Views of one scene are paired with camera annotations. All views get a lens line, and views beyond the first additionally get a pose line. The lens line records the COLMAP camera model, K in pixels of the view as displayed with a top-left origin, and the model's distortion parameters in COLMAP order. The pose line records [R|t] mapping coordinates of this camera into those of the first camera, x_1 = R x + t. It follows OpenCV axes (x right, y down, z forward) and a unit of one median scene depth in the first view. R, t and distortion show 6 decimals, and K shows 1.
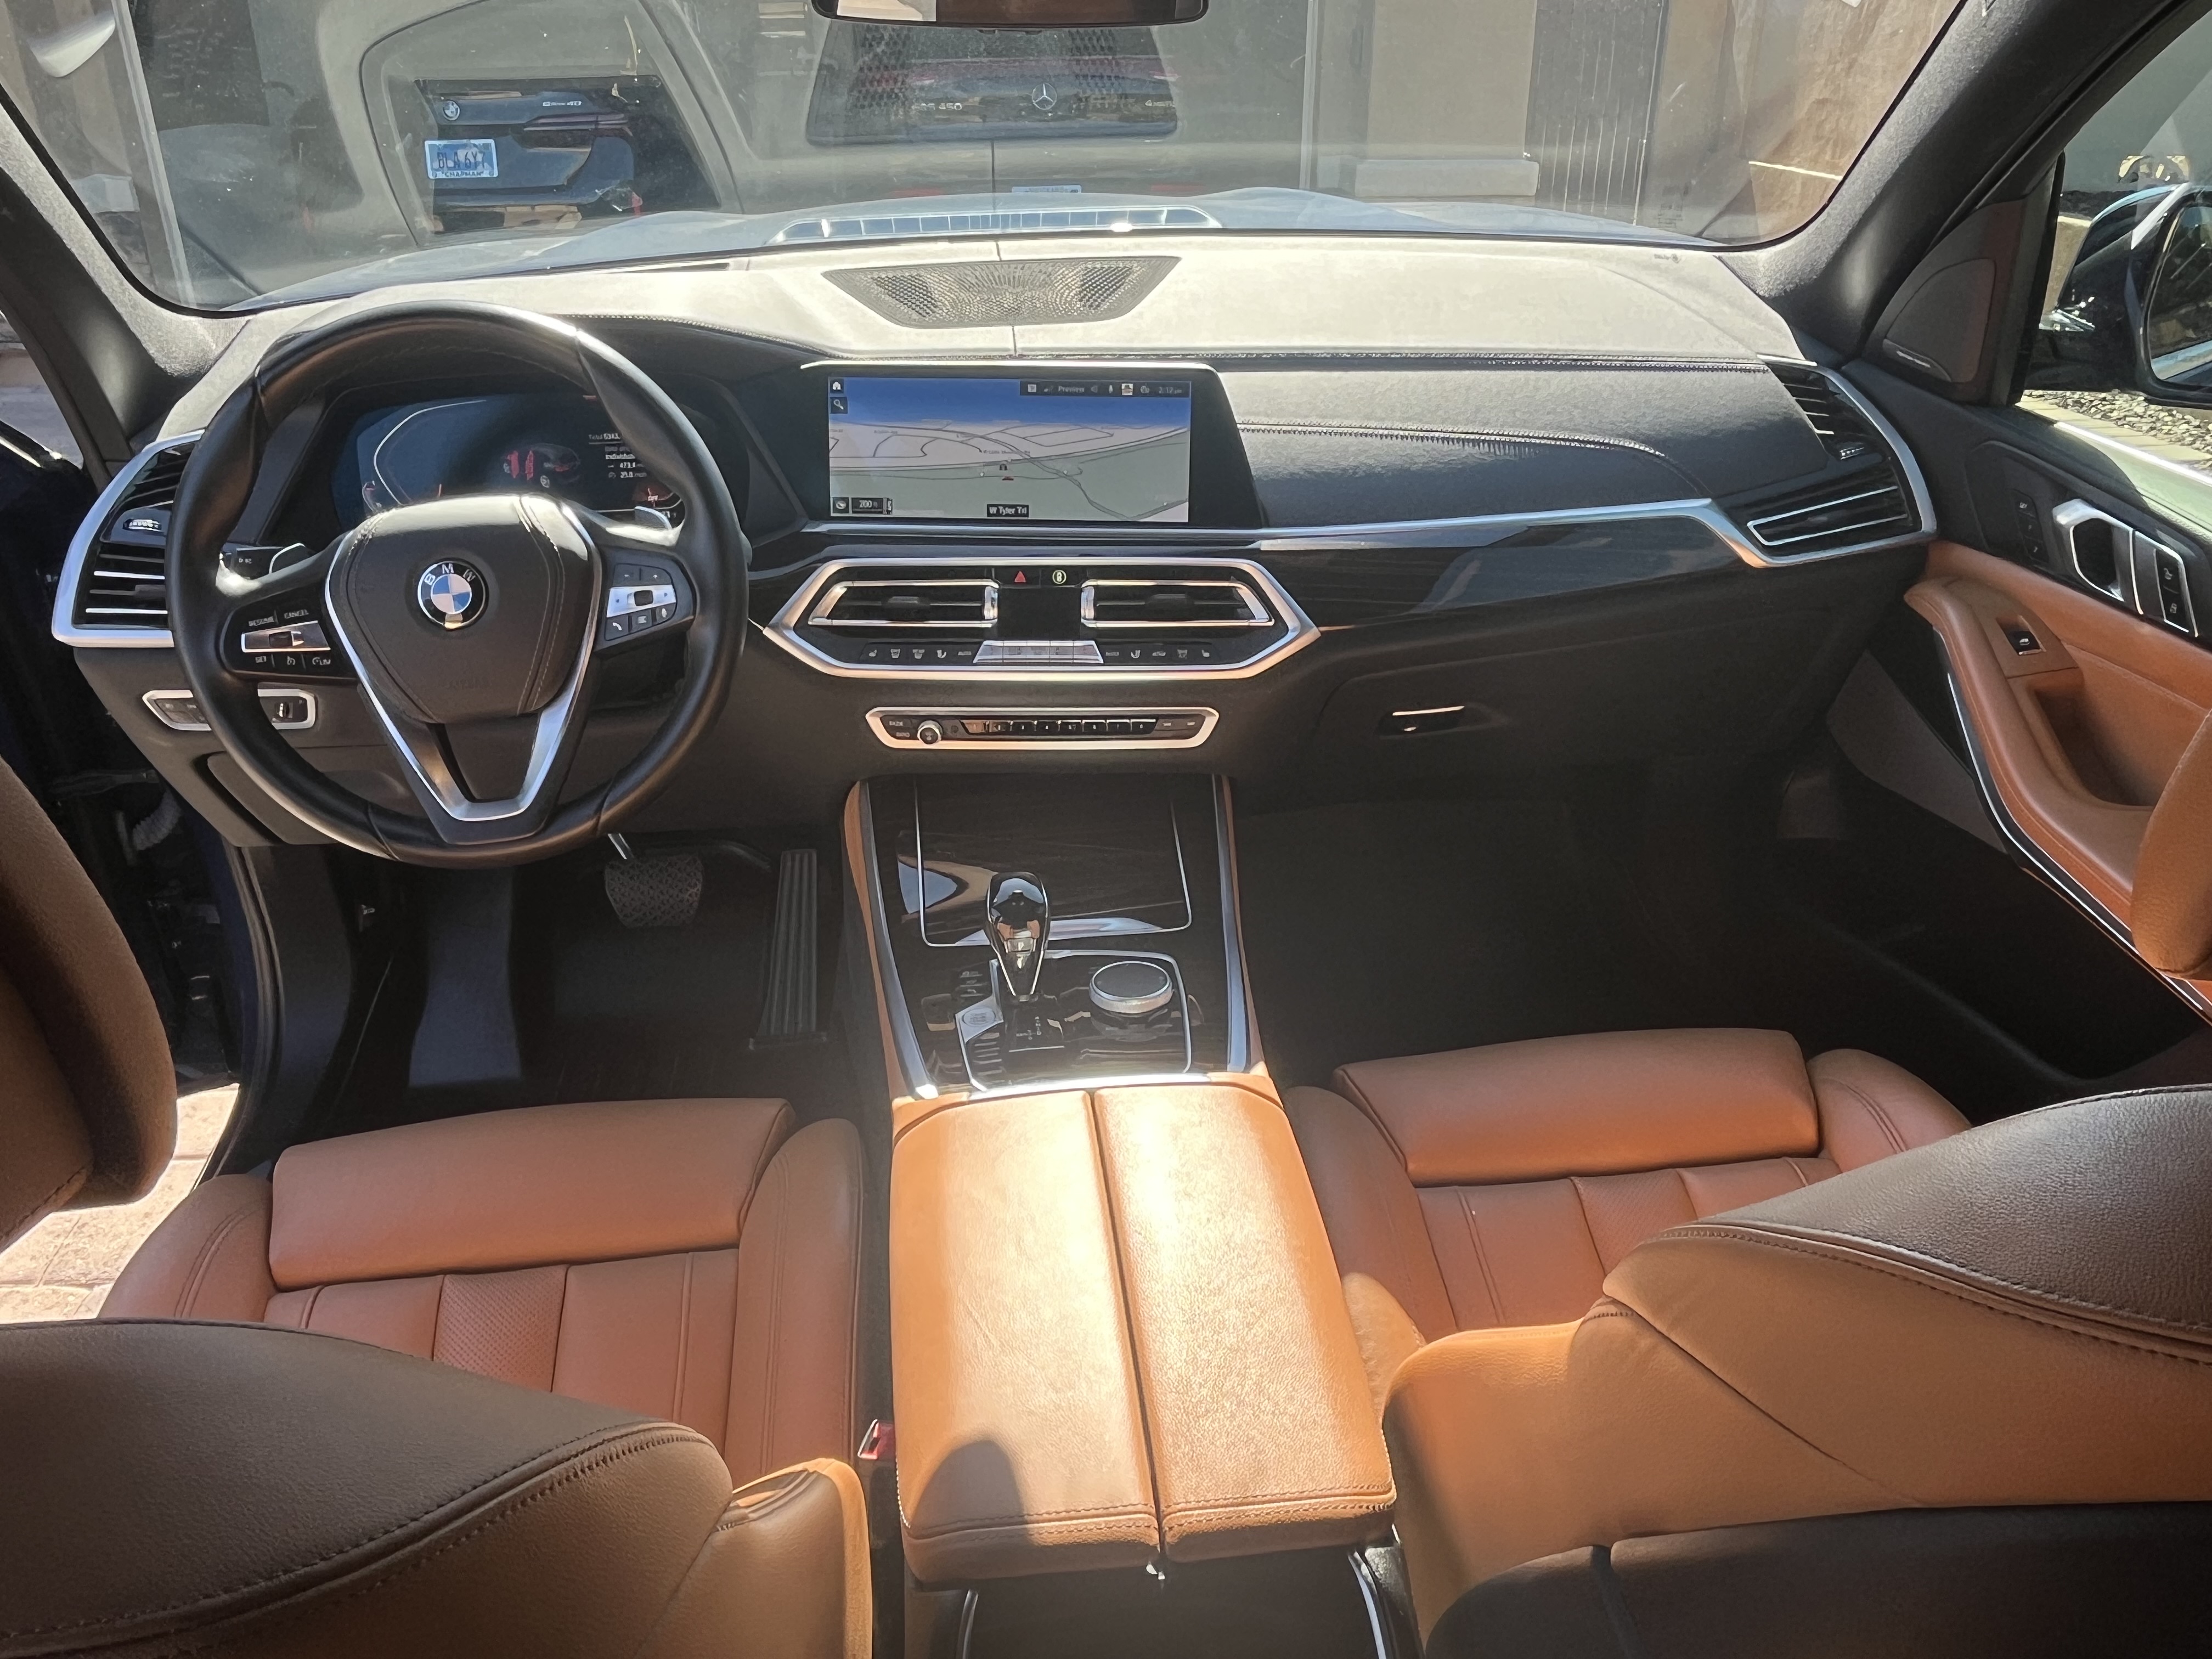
lens RADIAL K [[1645.9, 0, 1106.0], [0, 1645.9, 829.5], [0, 0, 1]] dist [-0.003067, -0.004087]
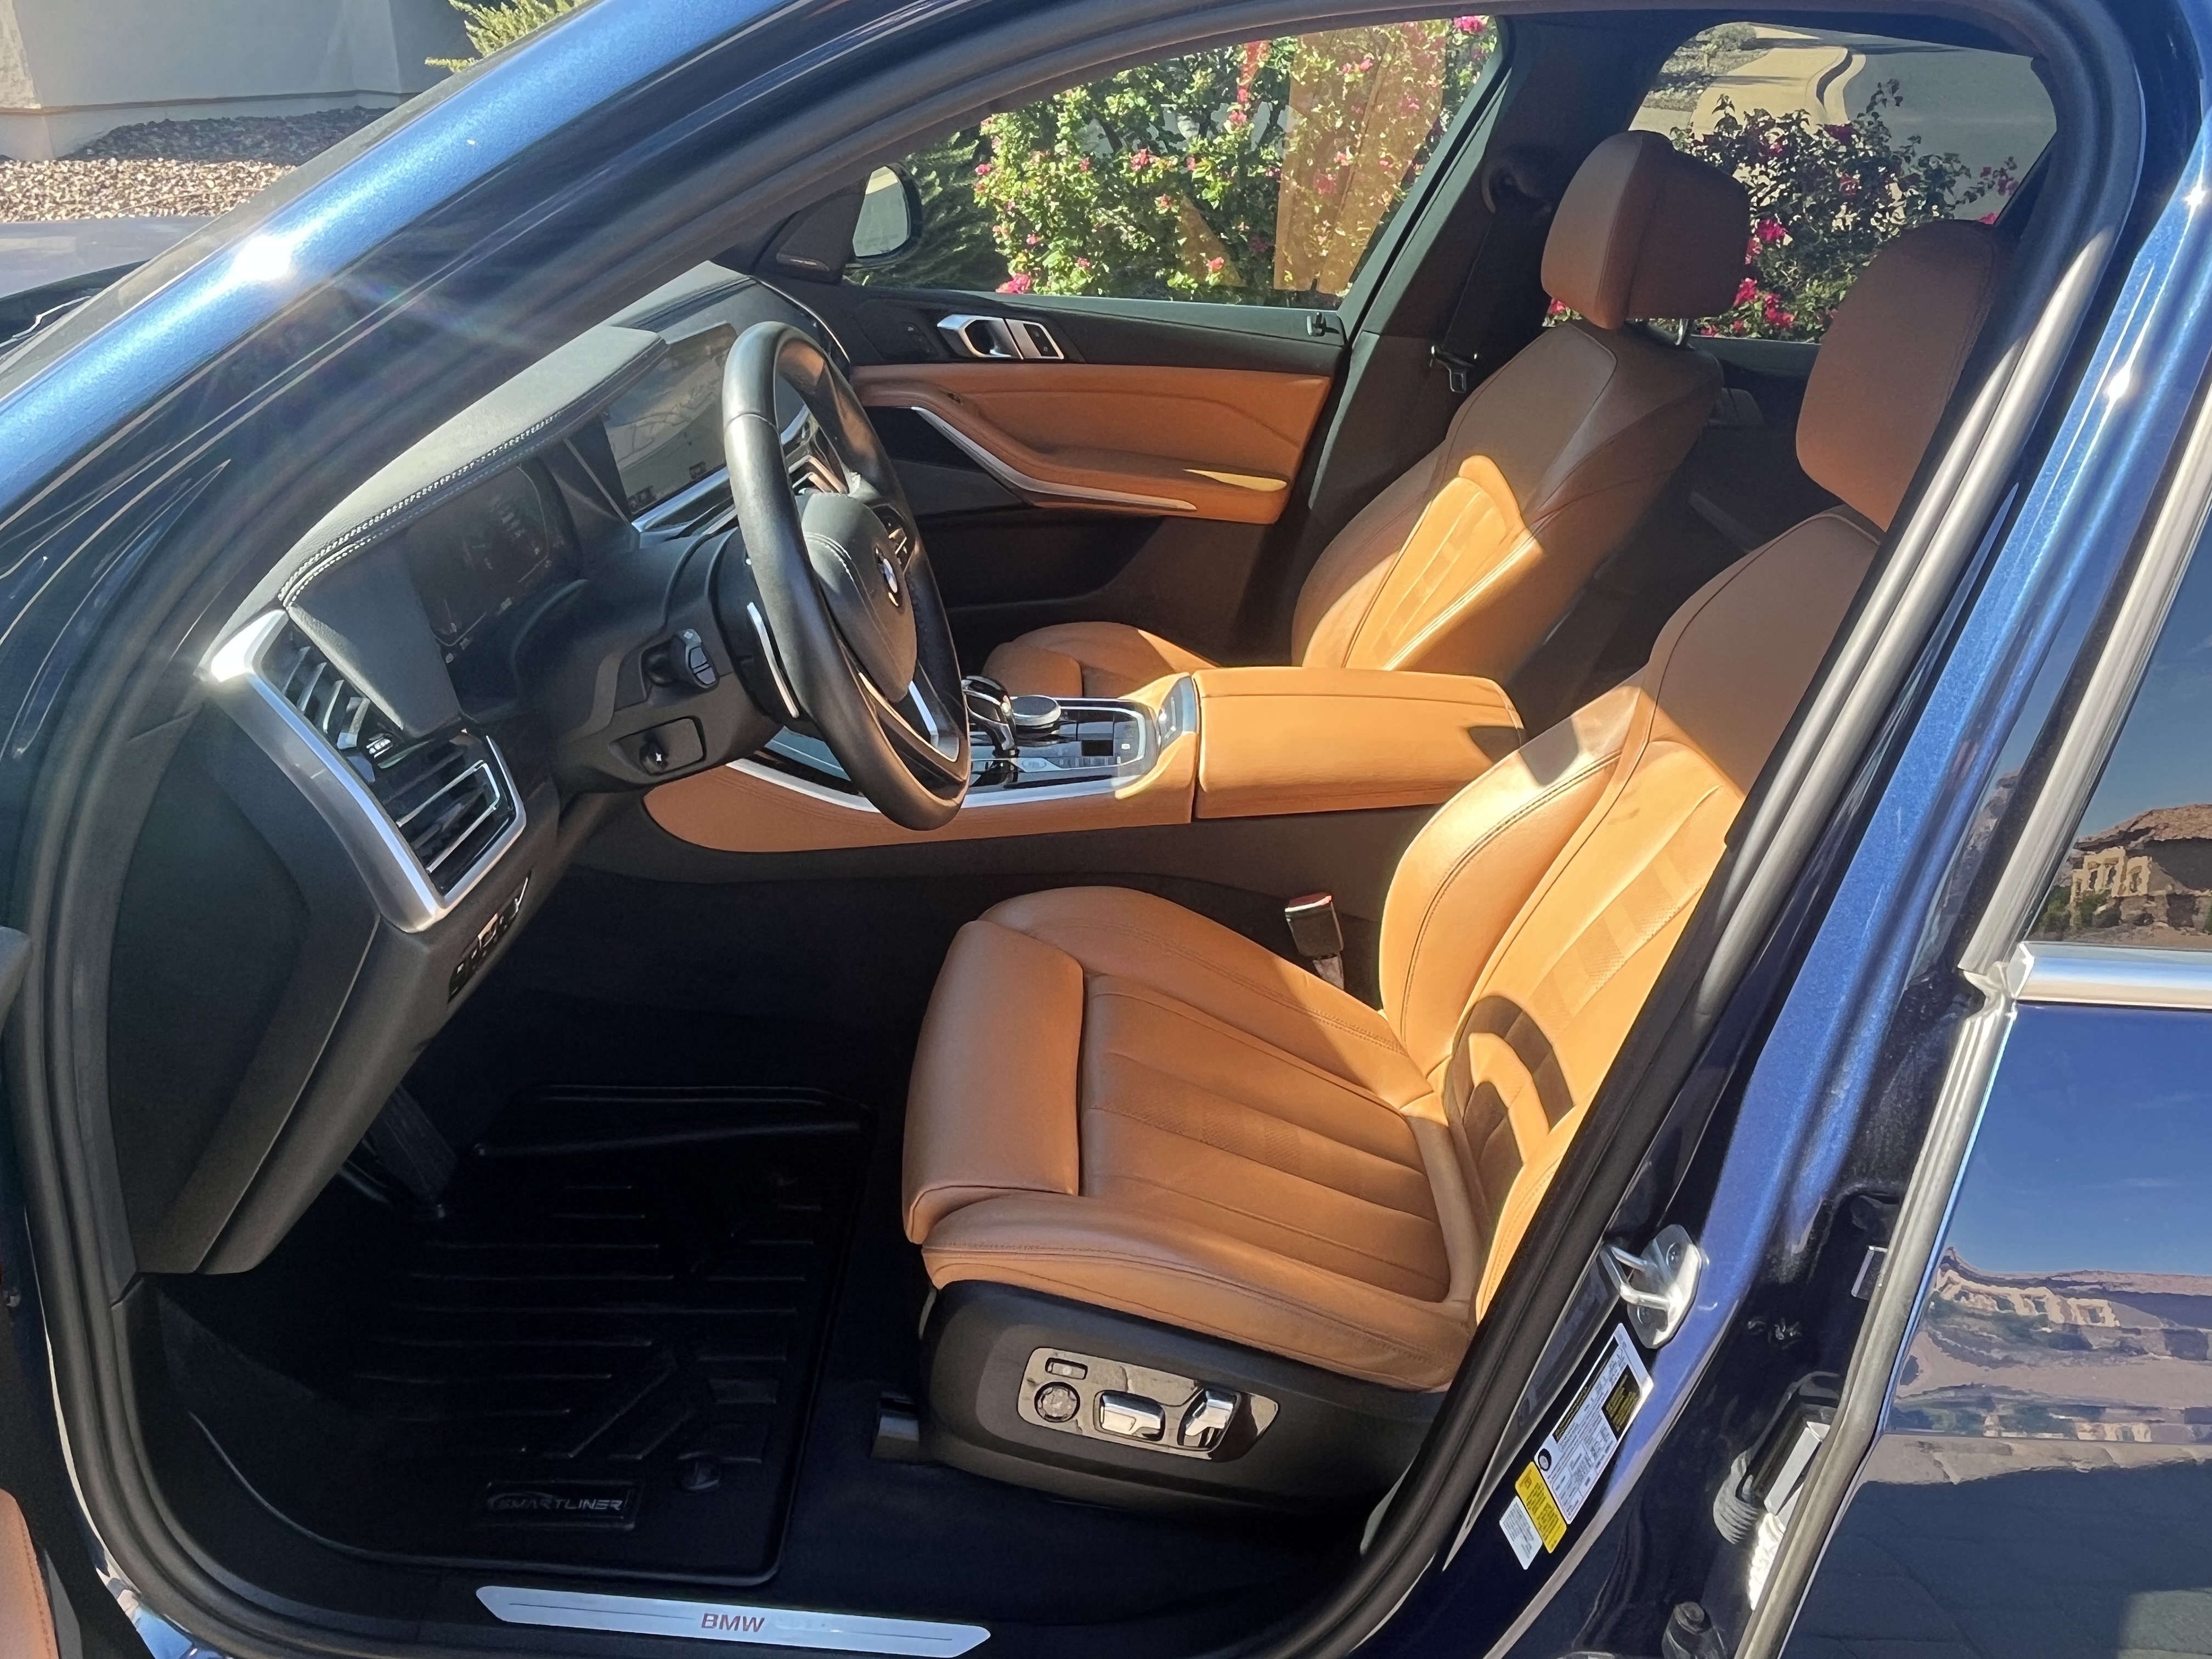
lens RADIAL K [[1581.2, 0, 1106.0], [0, 1581.2, 829.5], [0, 0, 1]] dist [0.049284, -0.038948]
pose [[0.097144, -0.432637, 0.896319, -1.175917], [0.415959, 0.835803, 0.358344, -0.269027], [-0.904180, 0.338021, 0.261153, 0.537522]]
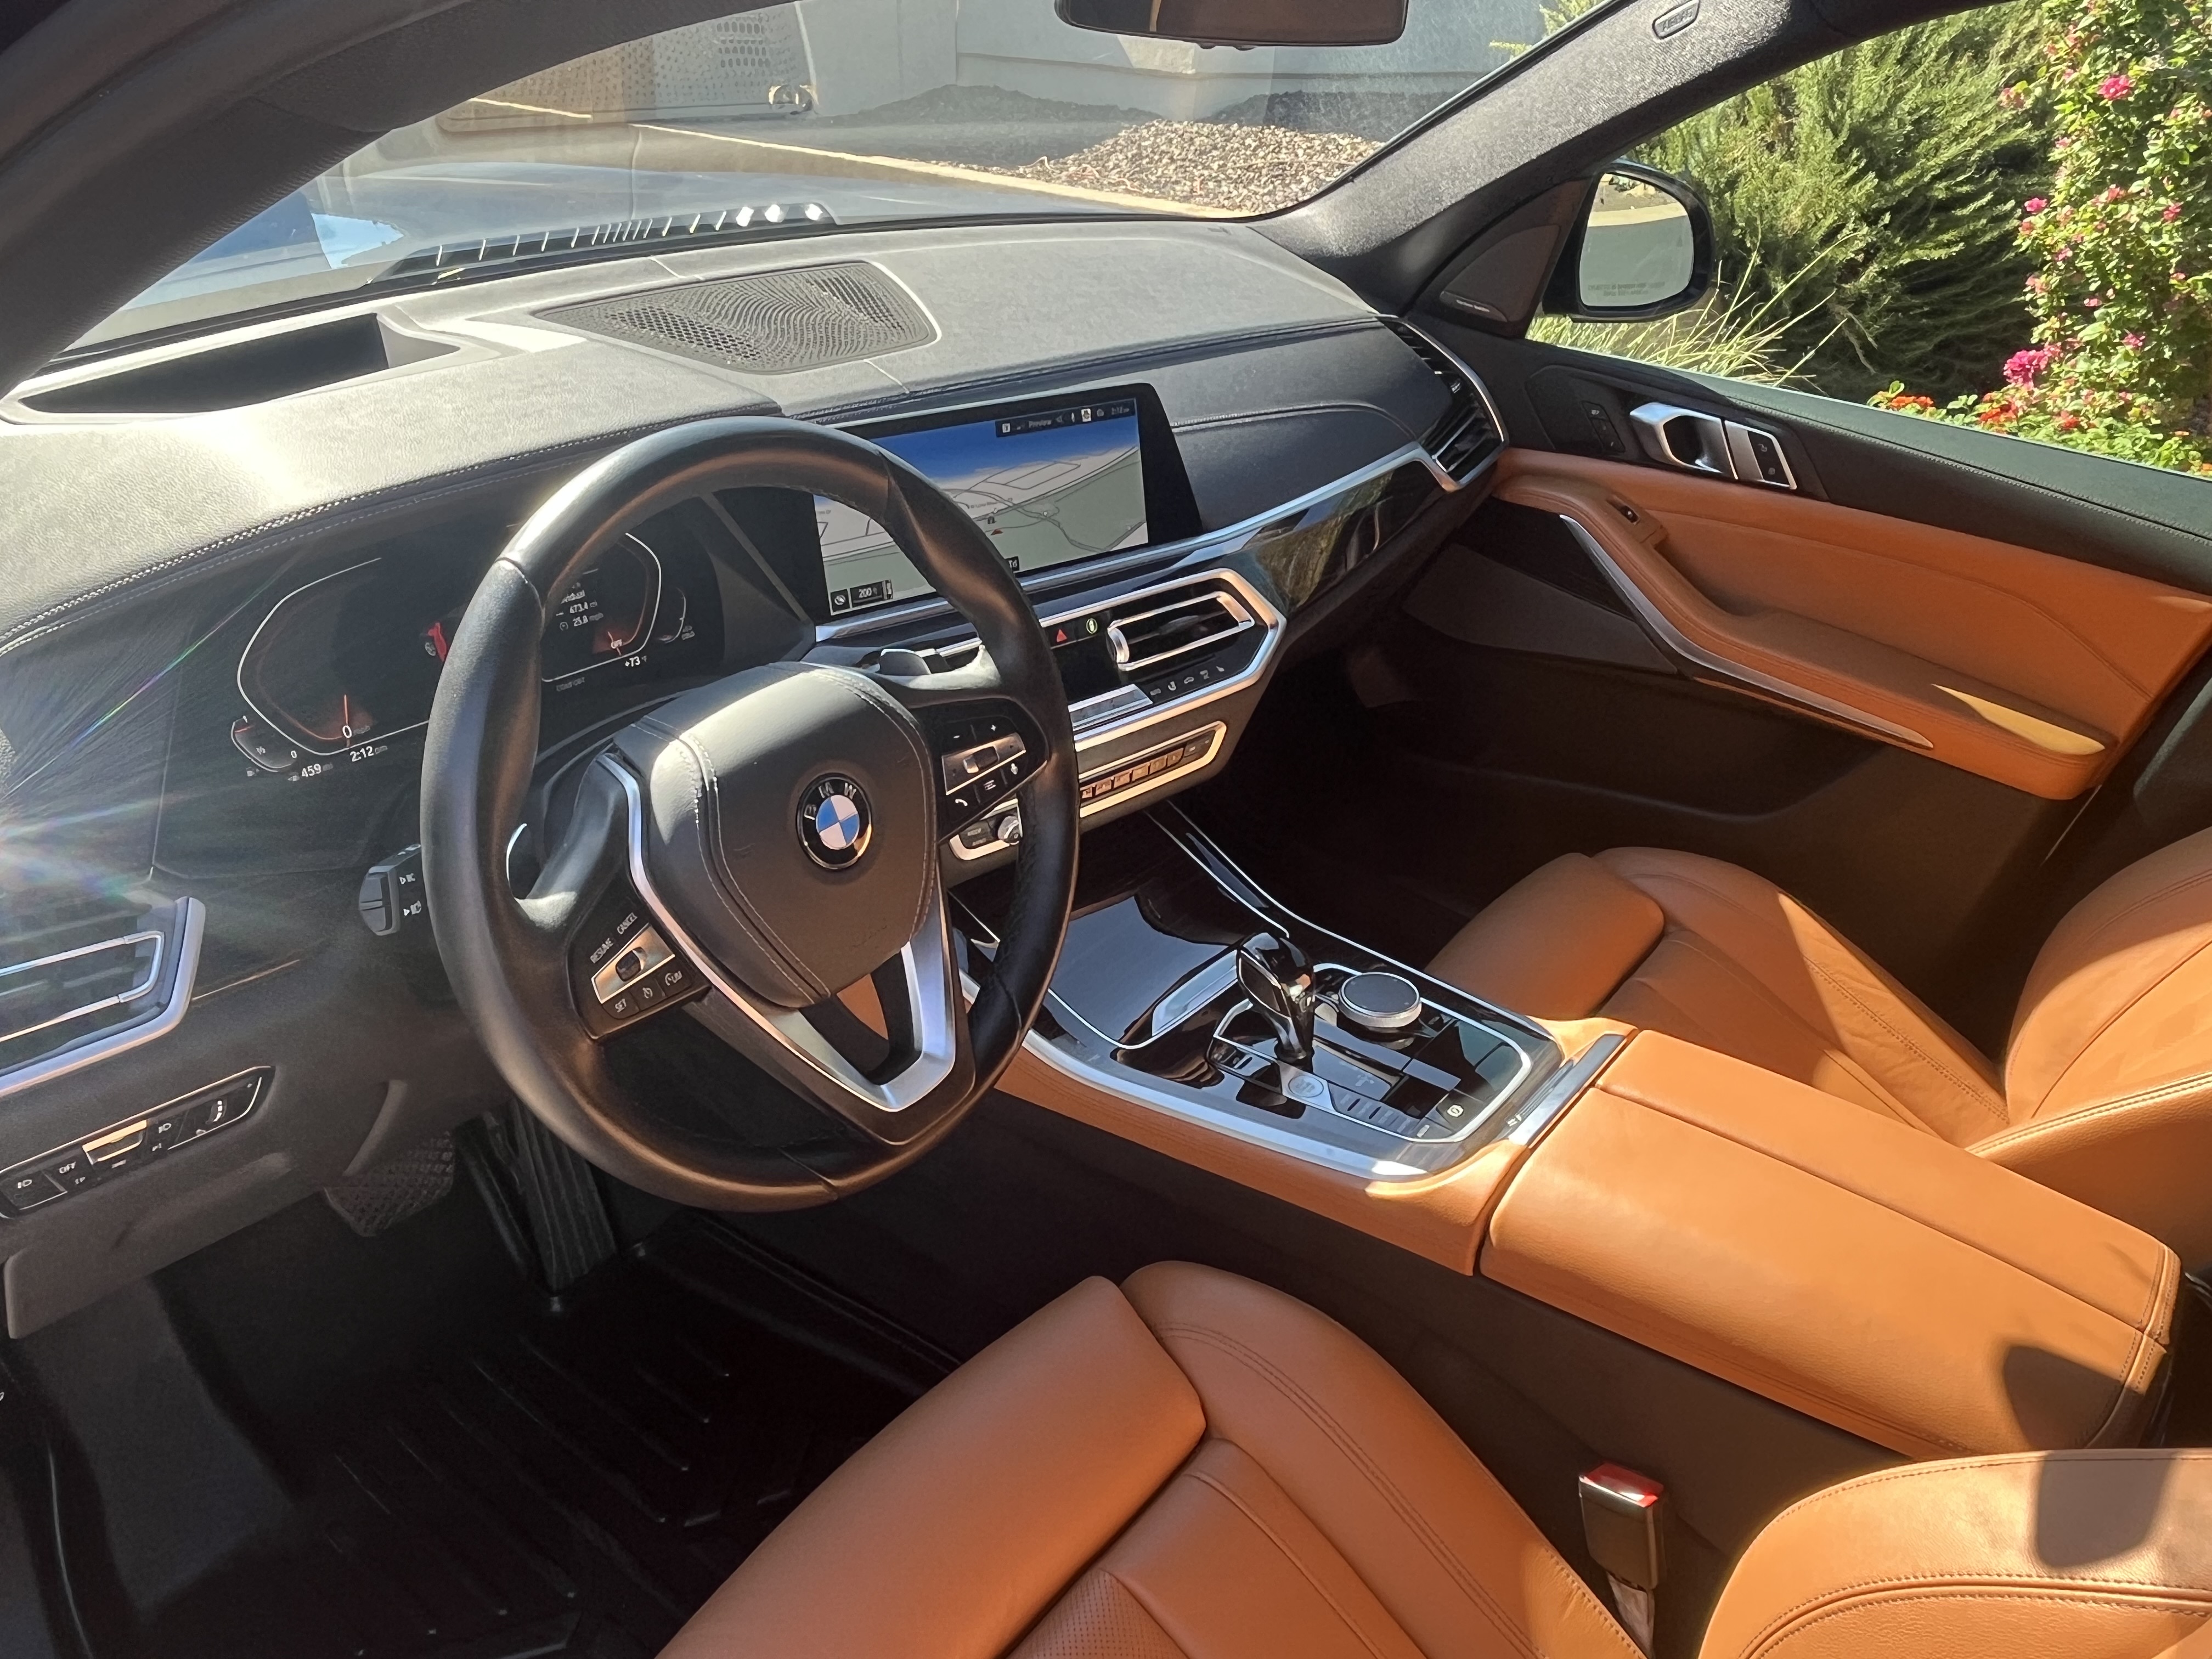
lens RADIAL K [[1626.1, 0, 1106.0], [0, 1626.1, 829.5], [0, 0, 1]] dist [0.007193, -0.002198]
pose [[0.688151, -0.300040, 0.660625, -0.656304], [0.269065, 0.951101, 0.151692, -0.180046], [-0.673835, 0.073364, 0.735231, 0.329495]]
